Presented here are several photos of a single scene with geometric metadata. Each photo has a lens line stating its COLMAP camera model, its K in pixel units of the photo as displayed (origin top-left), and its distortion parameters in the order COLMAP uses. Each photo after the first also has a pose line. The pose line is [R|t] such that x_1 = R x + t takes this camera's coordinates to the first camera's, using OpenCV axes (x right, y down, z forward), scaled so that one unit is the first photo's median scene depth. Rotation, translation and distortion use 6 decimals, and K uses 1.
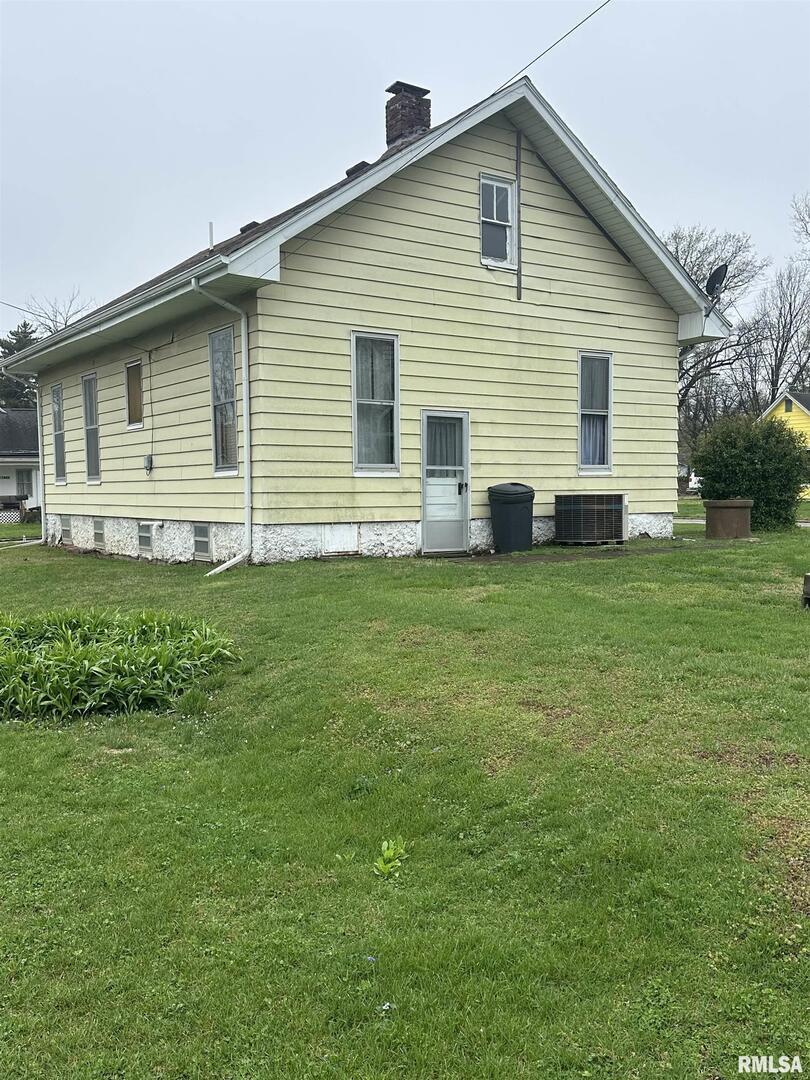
lens RADIAL K [[984.4, 0, 403.8], [0, 984.4, 547.2], [0, 0, 1]] dist [0.019254, 0.000000]
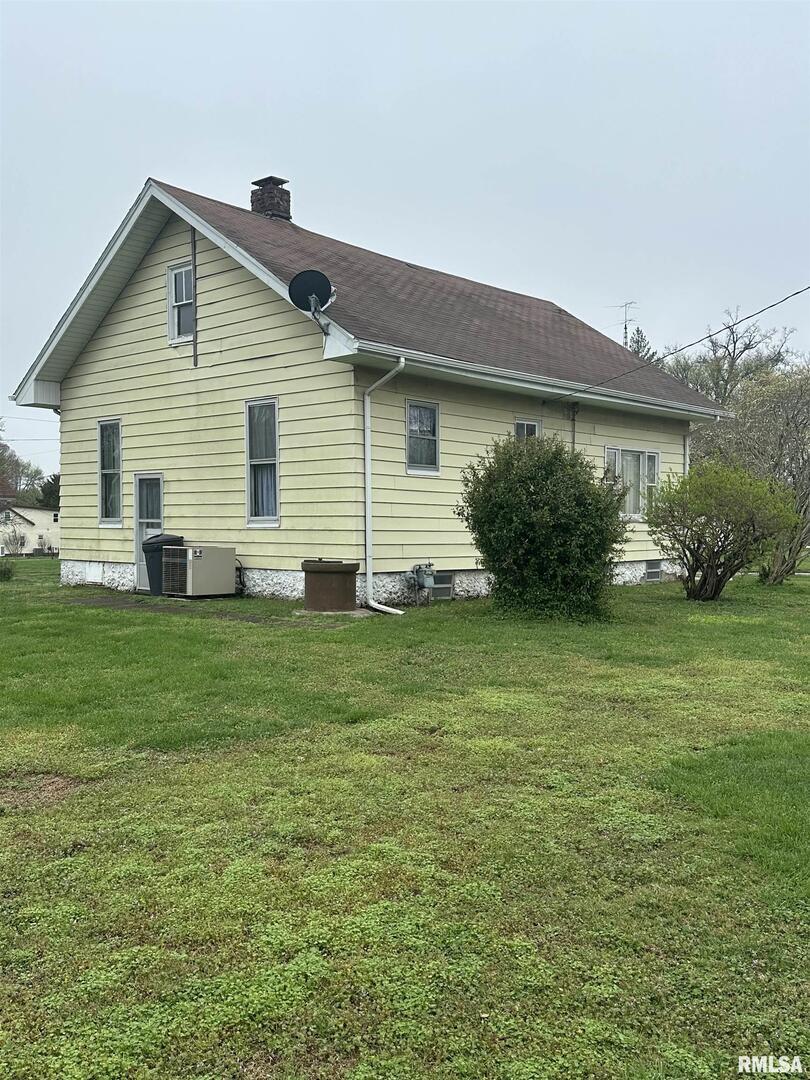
lens RADIAL K [[984.4, 0, 404.8], [0, 984.4, 538.4], [0, 0, 1]] dist [0.019254, 0.000000]
pose [[0.249066, 0.024164, -0.968185, 1.272758], [-0.061307, 0.998077, 0.009139, -0.088478], [0.966544, 0.057081, 0.250068, 0.993017]]
